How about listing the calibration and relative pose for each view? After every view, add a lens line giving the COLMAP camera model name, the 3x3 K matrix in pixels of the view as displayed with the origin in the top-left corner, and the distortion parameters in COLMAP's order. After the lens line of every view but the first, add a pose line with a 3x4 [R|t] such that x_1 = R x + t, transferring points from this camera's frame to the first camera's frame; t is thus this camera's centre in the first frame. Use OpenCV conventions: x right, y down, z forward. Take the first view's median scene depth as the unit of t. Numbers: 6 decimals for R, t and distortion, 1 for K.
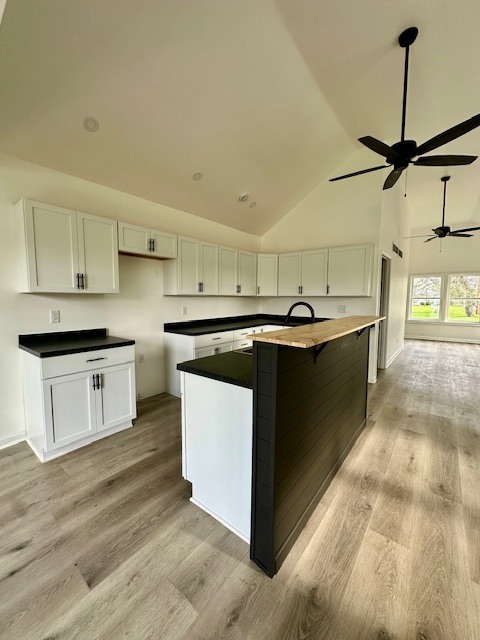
lens RADIAL K [[257.0, 0, 240.0], [0, 257.0, 320.0], [0, 0, 1]] dist [-0.000506, 0.000290]
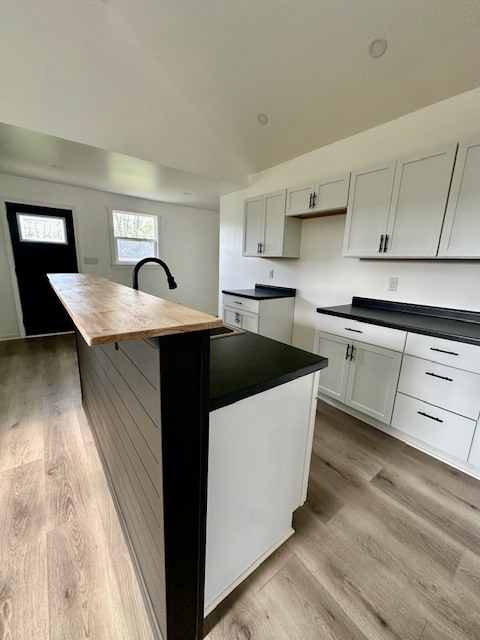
lens RADIAL K [[257.0, 0, 240.0], [0, 257.0, 320.0], [0, 0, 1]] dist [-0.000506, 0.000290]
pose [[-0.246913, 0.198268, -0.948538, 0.793282], [-0.121192, 0.964842, 0.233223, -0.086437], [0.961429, 0.172542, -0.214204, 1.266473]]
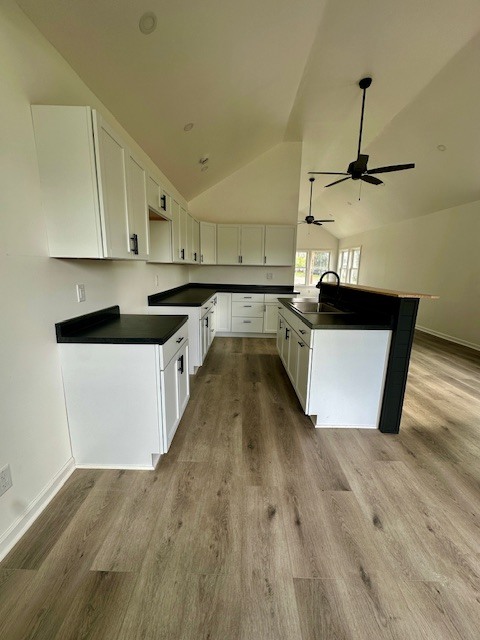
lens RADIAL K [[257.0, 0, 240.0], [0, 257.0, 320.0], [0, 0, 1]] dist [-0.000506, 0.000290]
pose [[0.782891, -0.117130, 0.611034, -0.878717], [0.039622, 0.989511, 0.138915, -0.021869], [-0.620897, -0.084545, 0.779320, 0.195667]]
